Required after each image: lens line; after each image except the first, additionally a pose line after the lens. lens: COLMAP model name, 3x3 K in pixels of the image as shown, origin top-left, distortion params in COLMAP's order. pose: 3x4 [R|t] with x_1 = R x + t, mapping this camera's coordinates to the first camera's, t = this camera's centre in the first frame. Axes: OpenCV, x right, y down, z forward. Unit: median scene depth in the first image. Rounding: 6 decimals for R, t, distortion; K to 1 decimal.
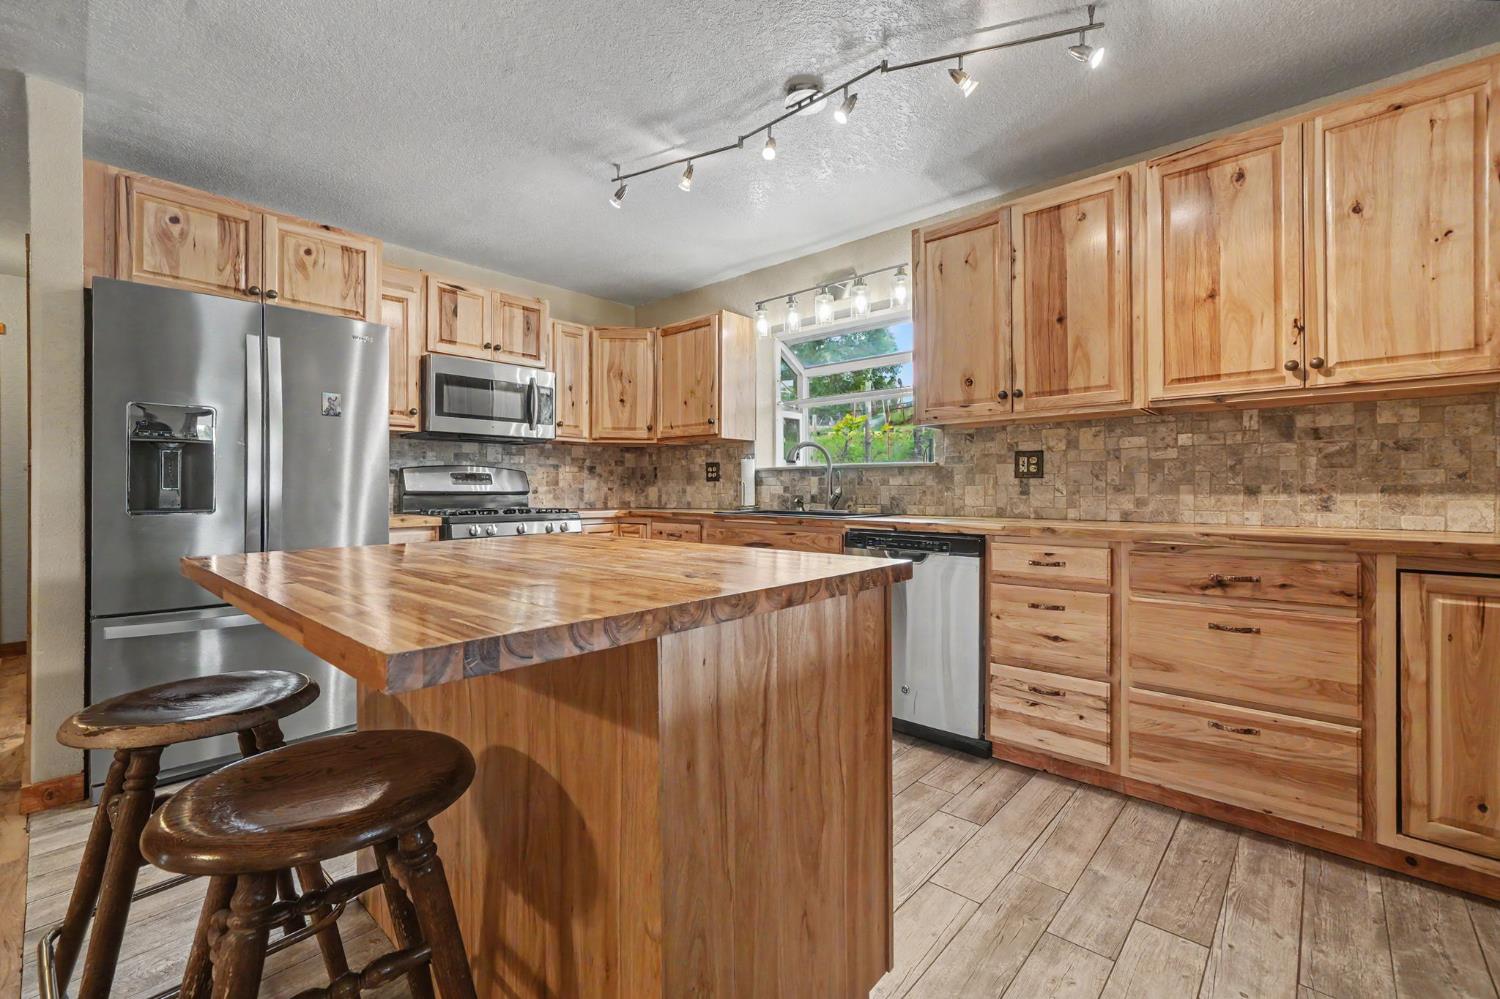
lens RADIAL K [[647.5, 0, 719.0], [0, 647.5, 492.1], [0, 0, 1]] dist [-0.000811, -0.000148]
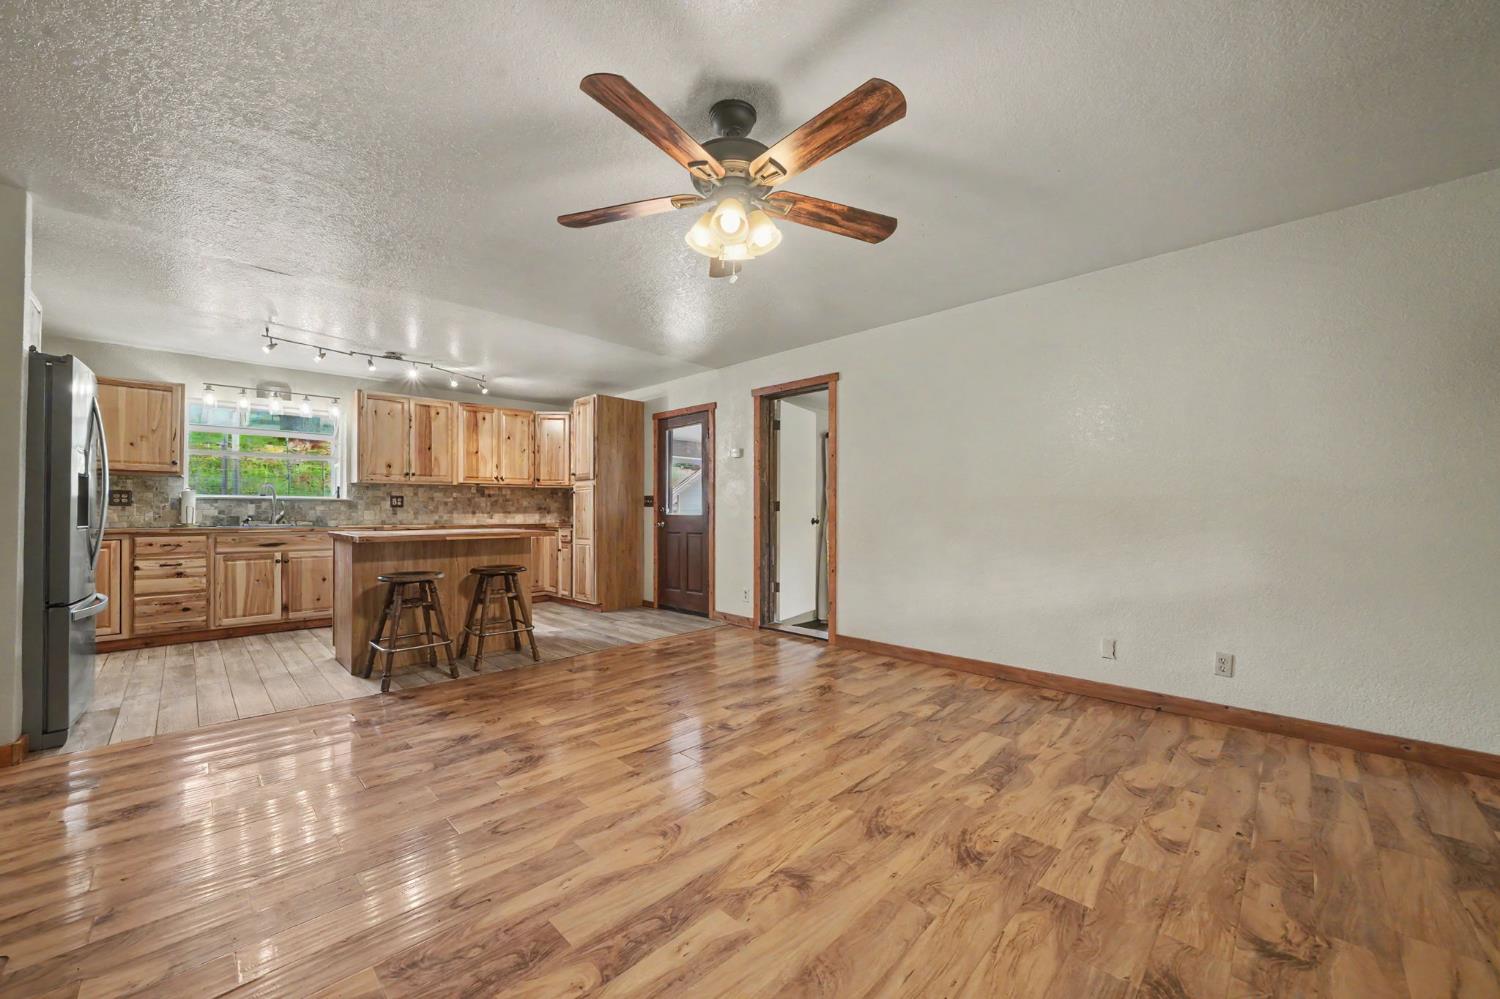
lens RADIAL K [[576.1, 0, 751.1], [0, 576.1, 508.7], [0, 0, 1]] dist [-0.002104, -0.000114]
pose [[0.015752, 0.007252, 0.999850, -1.613220], [0.005967, 0.999955, -0.007347, 0.006032], [-0.999858, 0.006082, 0.015708, -0.323551]]
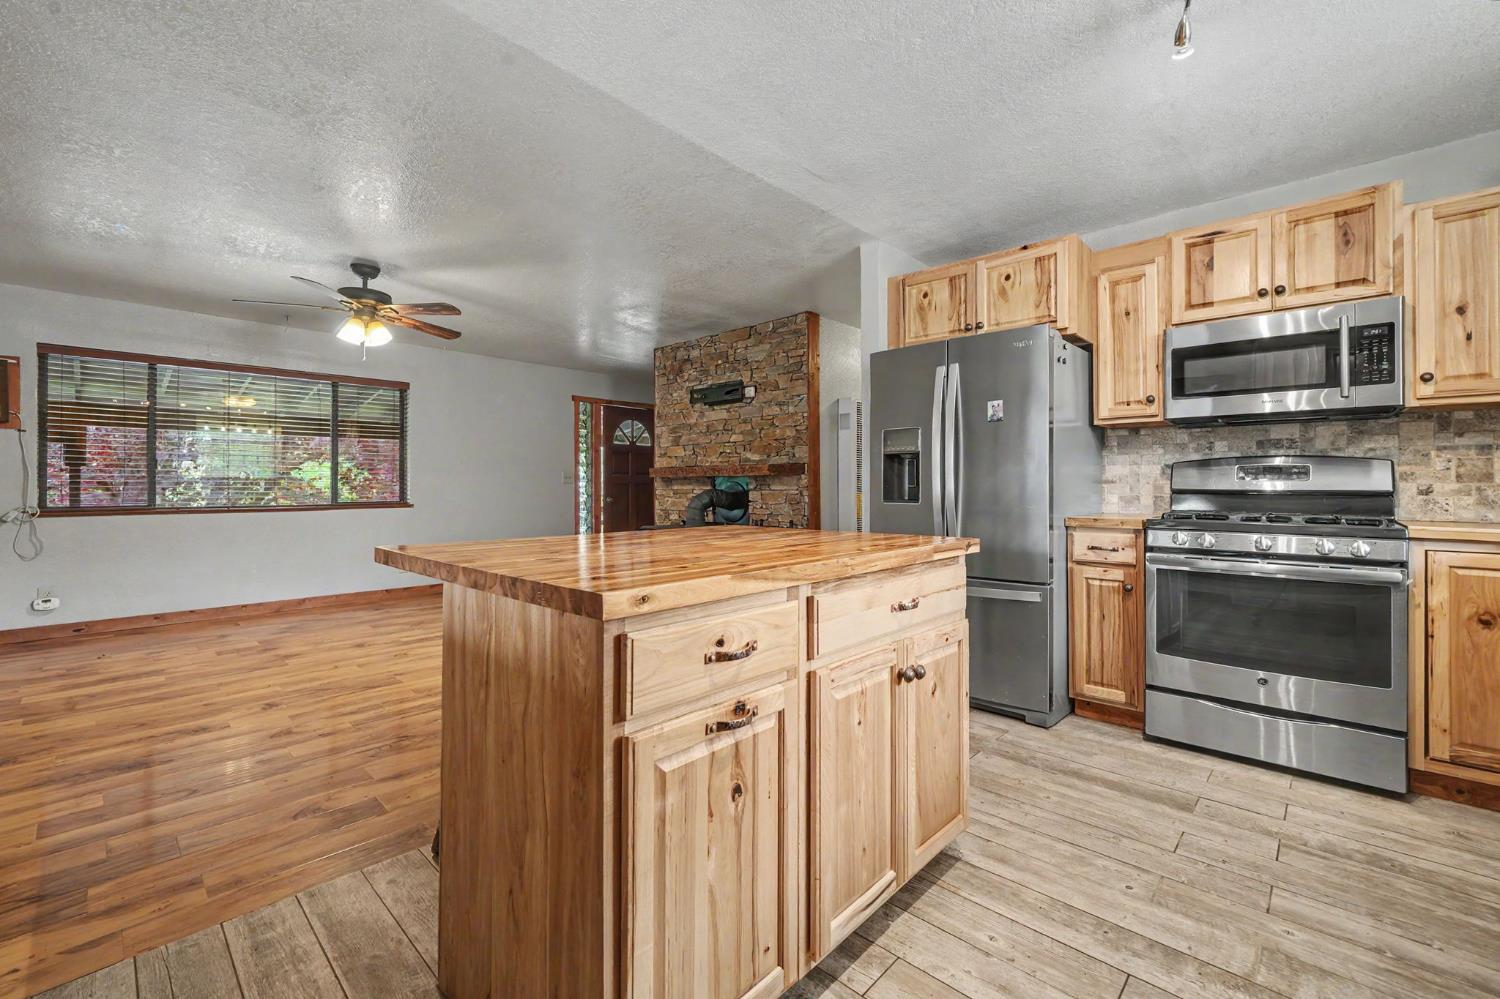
lens RADIAL K [[624.0, 0, 750.2], [0, 624.0, 481.1], [0, 0, 1]] dist [0.000531, 0.000539]
pose [[0.004986, -0.003537, -0.999981, 0.463929], [-0.005839, 0.999977, -0.003566, -0.007400], [0.999971, 0.005857, 0.004965, 0.553522]]
